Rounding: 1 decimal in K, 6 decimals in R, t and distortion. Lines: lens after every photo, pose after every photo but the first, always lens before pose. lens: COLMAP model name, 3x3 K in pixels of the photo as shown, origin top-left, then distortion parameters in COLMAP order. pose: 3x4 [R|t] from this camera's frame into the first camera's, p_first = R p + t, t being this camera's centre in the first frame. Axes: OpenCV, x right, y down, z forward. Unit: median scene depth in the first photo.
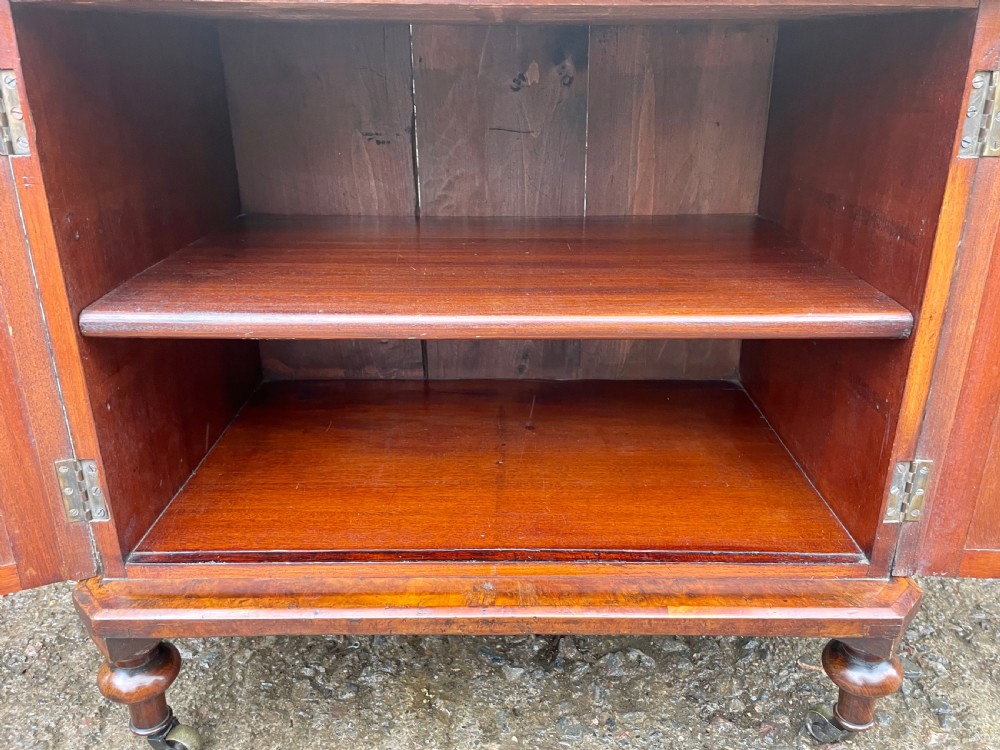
lens RADIAL K [[774.6, 0, 504.5], [0, 774.6, 368.5], [0, 0, 1]] dist [0.071417, -0.090839]
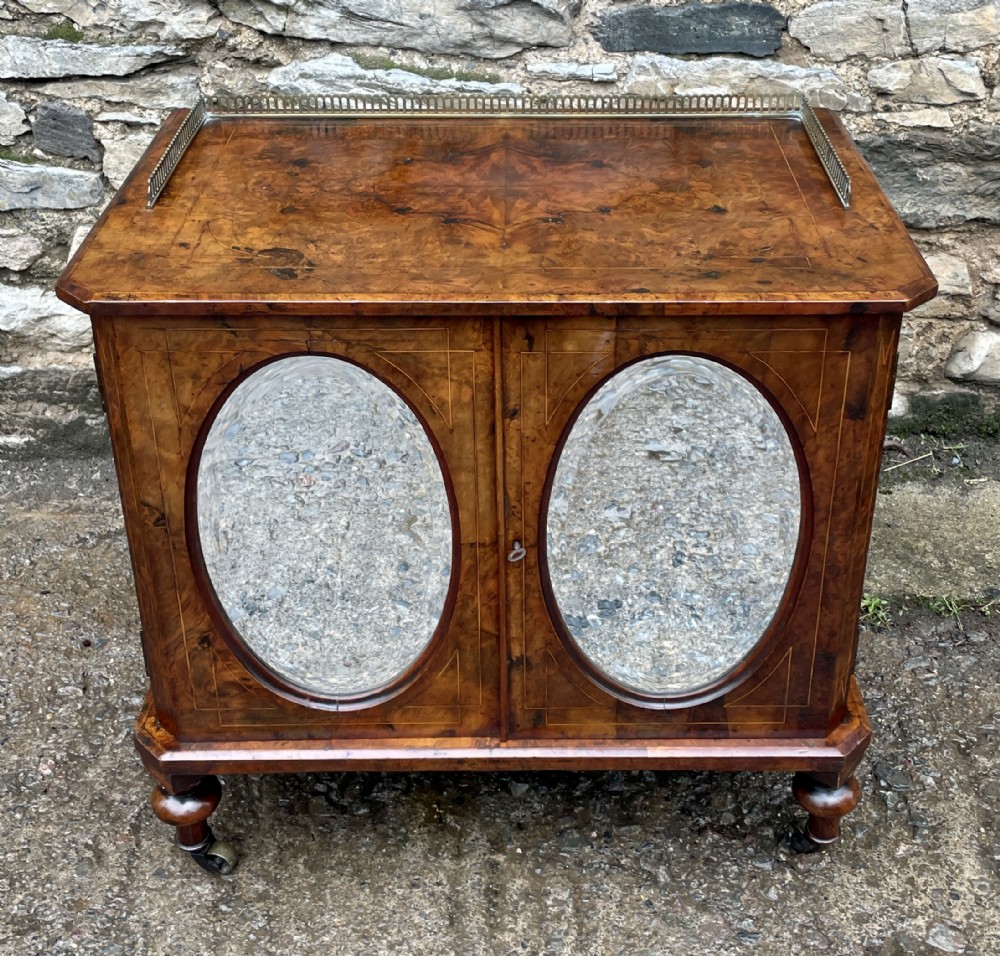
lens RADIAL K [[1405.0, 0, 531.0], [0, 1405.0, 356.0], [0, 0, 1]] dist [0.060294, 0.000000]
pose [[0.999984, -0.002950, 0.004748, 0.023950], [0.002307, 0.991497, 0.130106, -0.513826], [-0.005091, -0.130093, 0.991489, -0.954008]]
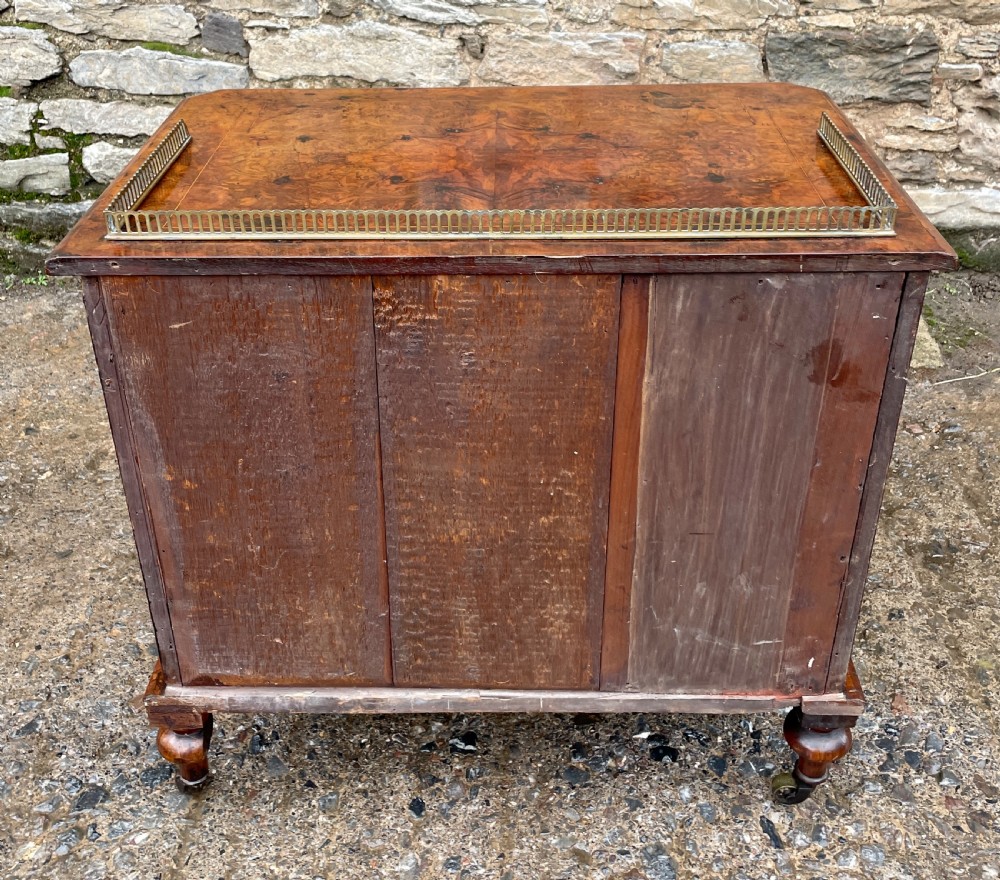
lens RADIAL K [[1100.7, 0, 480.6], [0, 1100.7, 326.8], [0, 0, 1]] dist [0.056158, 0.000000]
pose [[0.999411, 0.002505, -0.034212, -0.047487], [0.001768, 0.992244, 0.124296, -0.169194], [0.034258, -0.124283, 0.991655, -1.286004]]
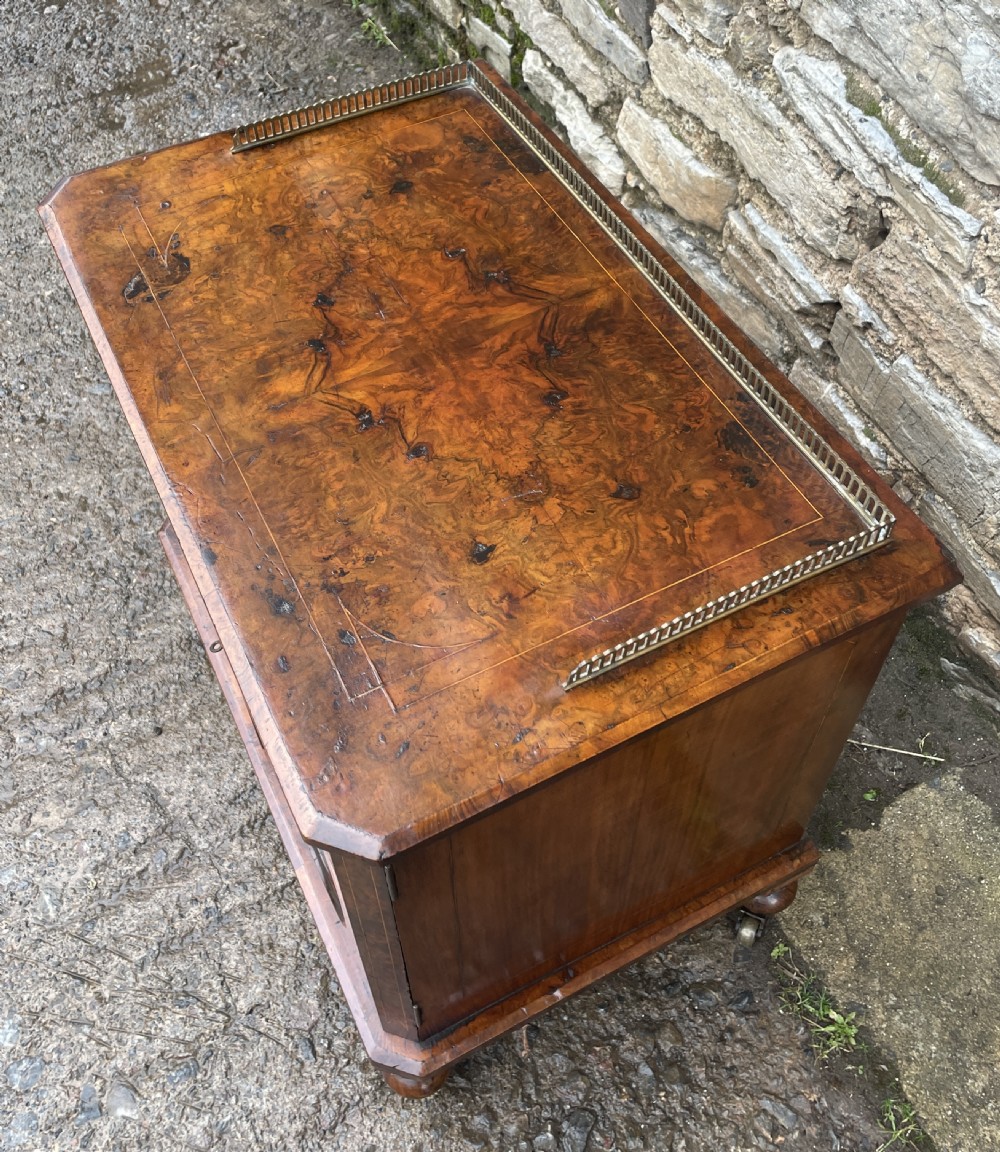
lens RADIAL K [[1174.3, 0, 476.8], [0, 1174.3, 467.1], [0, 0, 1]] dist [0.047091, 0.000000]
pose [[0.447810, 0.680356, -0.580156, 0.892470], [-0.306023, 0.726287, 0.615513, -1.236926], [0.840128, -0.098092, 0.533444, 0.290185]]
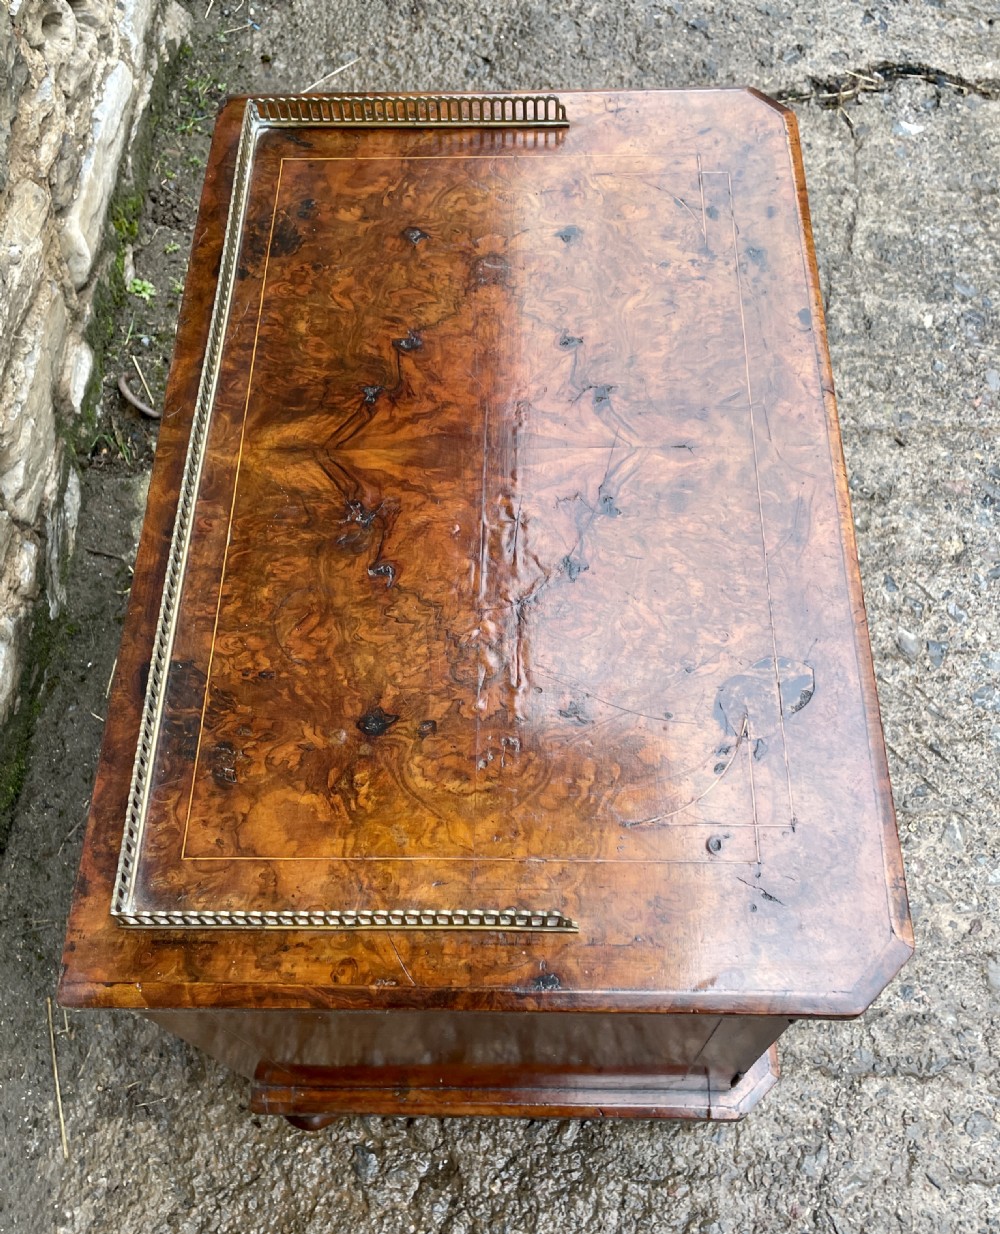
lens RADIAL K [[1226.5, 0, 509.1], [0, 1226.5, 617.2], [0, 0, 1]] dist [0.039763, 0.000000]
pose [[0.014985, -0.881736, 0.471505, -0.708516], [0.394296, 0.438556, 0.807588, -1.376613], [-0.918861, 0.173811, 0.354237, 0.565939]]
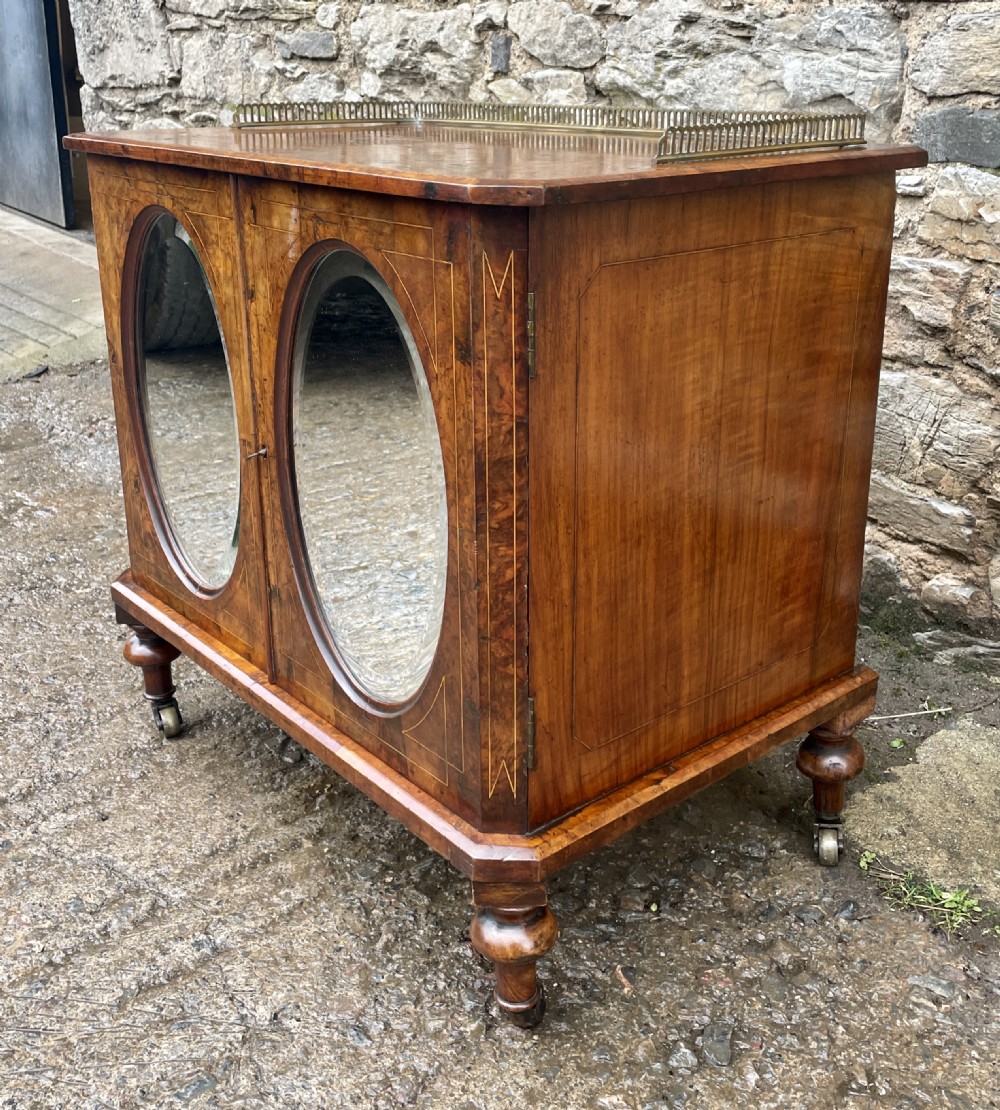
lens RADIAL K [[1214.4, 0, 518.7], [0, 1214.4, 454.5], [0, 0, 1]] dist [0.044251, 0.000000]
pose [[0.649238, 0.229511, -0.725131, 1.336589], [-0.273322, 0.960101, 0.059166, -0.210285], [0.709778, 0.159782, 0.686064, -0.010206]]
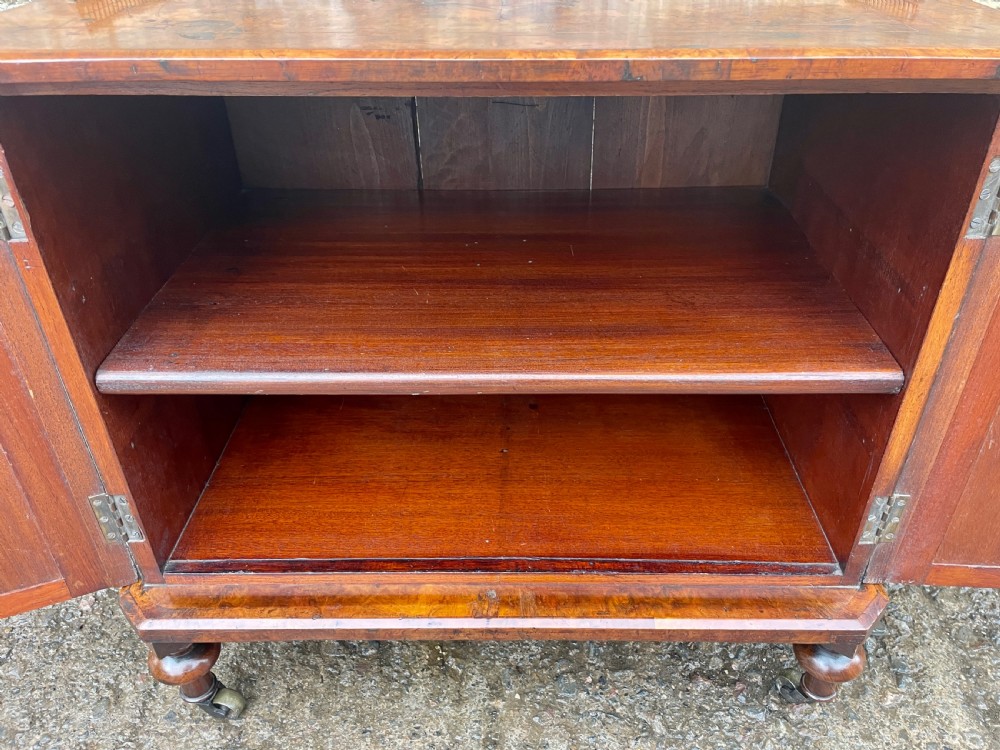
lens RADIAL K [[774.6, 0, 507.3], [0, 774.6, 377.7], [0, 0, 1]] dist [0.071417, -0.090839]
pose [[0.999889, -0.000107, -0.014932, 0.016245], [0.003511, 0.973625, 0.228126, -0.259065], [0.014514, -0.228153, 0.973517, -0.002328]]
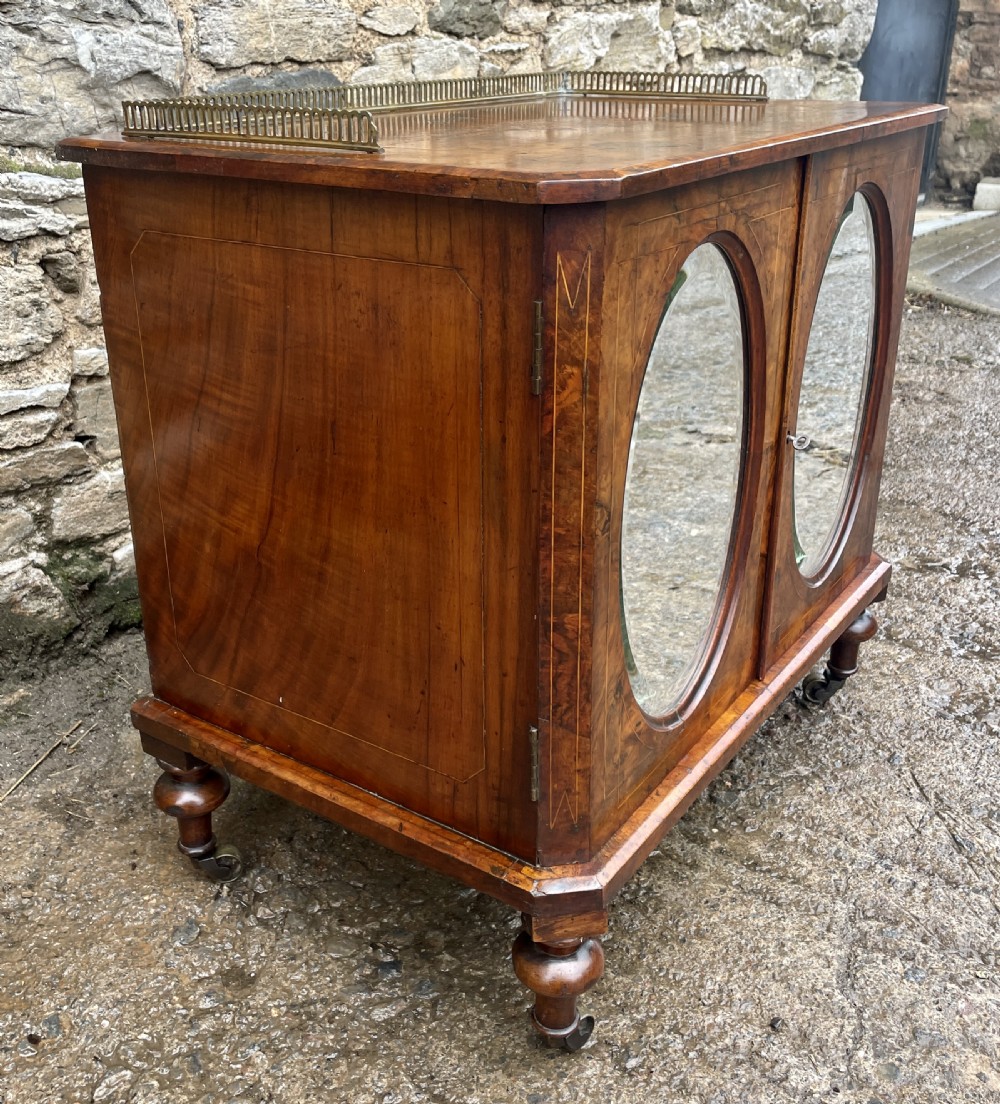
lens RADIAL K [[1189.6, 0, 471.2], [0, 1189.6, 496.6], [0, 0, 1]] dist [0.035264, 0.000000]
pose [[0.579825, -0.305156, 0.755436, -1.350667], [0.305042, 0.941079, 0.146015, -0.301158], [-0.755482, 0.145776, 0.638746, 0.179216]]
